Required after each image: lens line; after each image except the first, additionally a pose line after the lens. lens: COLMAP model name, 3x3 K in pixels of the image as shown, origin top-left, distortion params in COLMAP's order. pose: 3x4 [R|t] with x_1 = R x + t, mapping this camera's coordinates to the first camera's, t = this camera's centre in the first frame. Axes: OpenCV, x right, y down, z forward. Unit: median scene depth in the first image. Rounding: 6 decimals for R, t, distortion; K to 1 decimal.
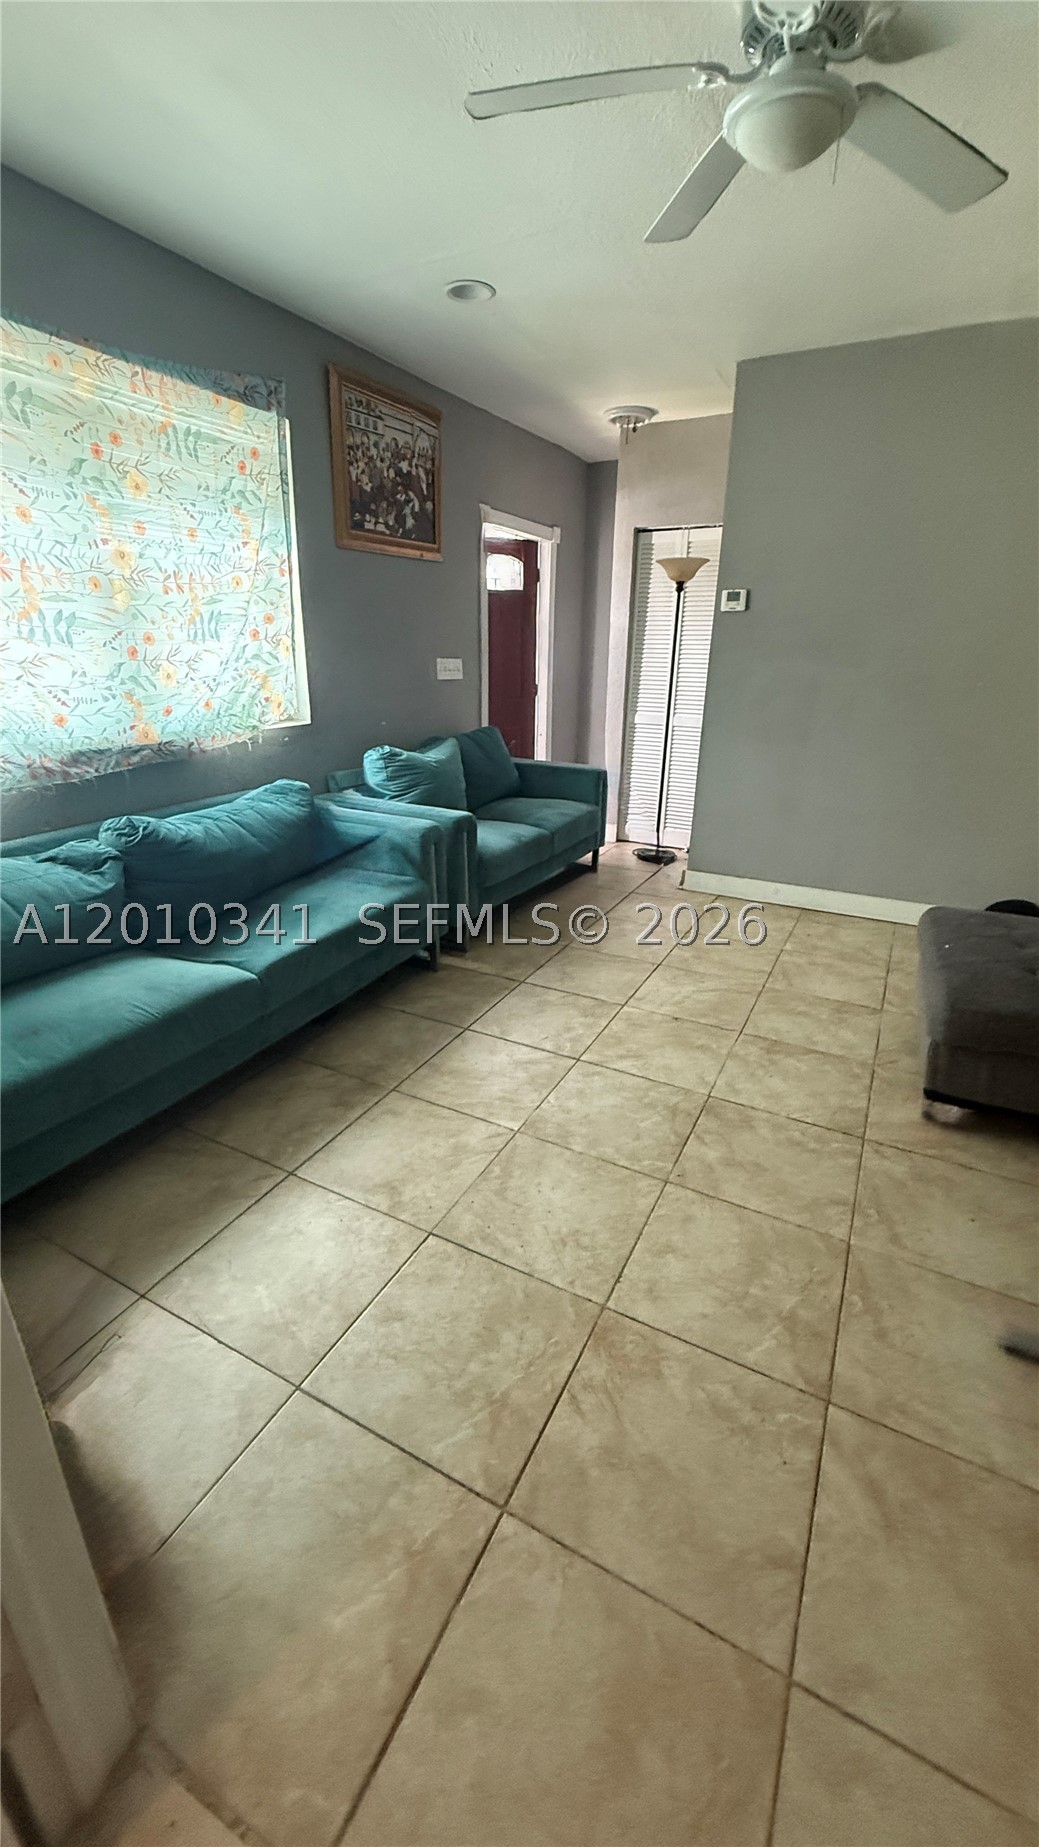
lens RADIAL K [[742.8, 0, 516.5], [0, 742.8, 922.0], [0, 0, 1]] dist [-0.000552, 0.000559]
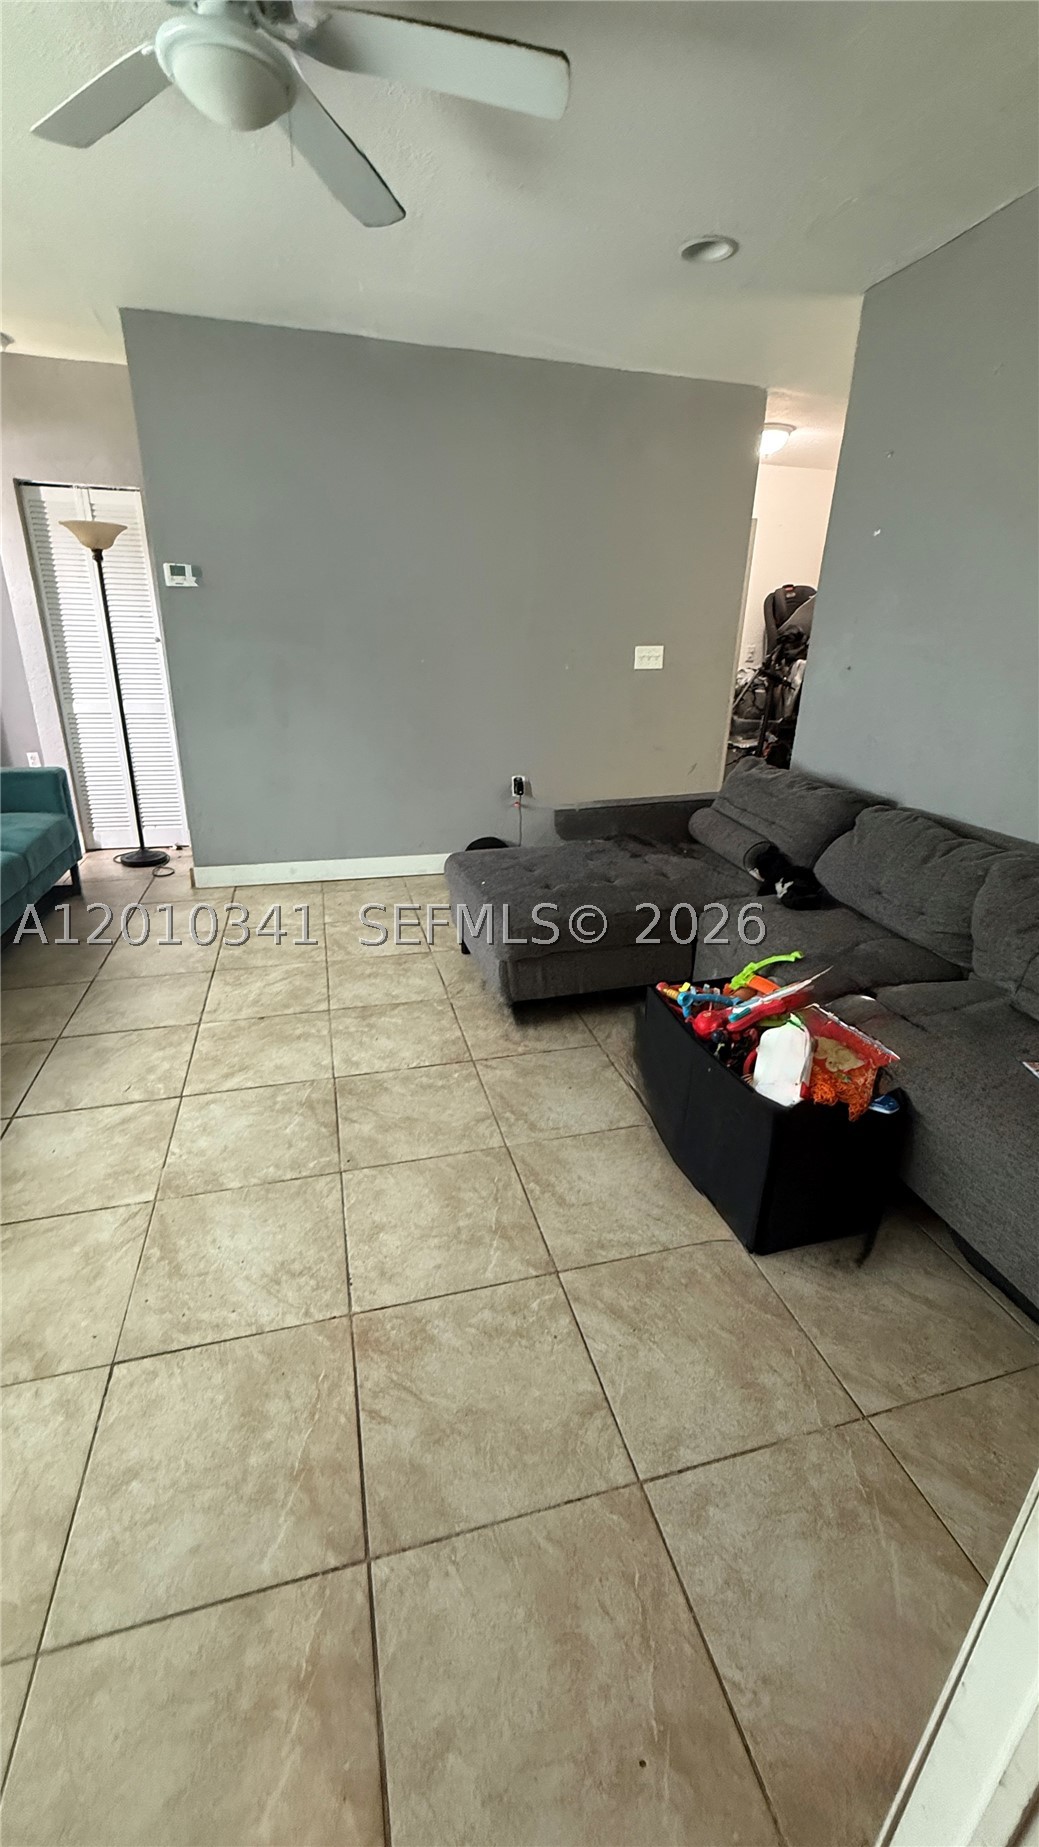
lens RADIAL K [[742.8, 0, 511.7], [0, 742.8, 923.3], [0, 0, 1]] dist [-0.000552, 0.000559]
pose [[0.730040, -0.242906, 0.638779, -0.174046], [0.225515, 0.967970, 0.110352, -0.027894], [-0.645123, 0.063493, 0.761436, 0.073117]]
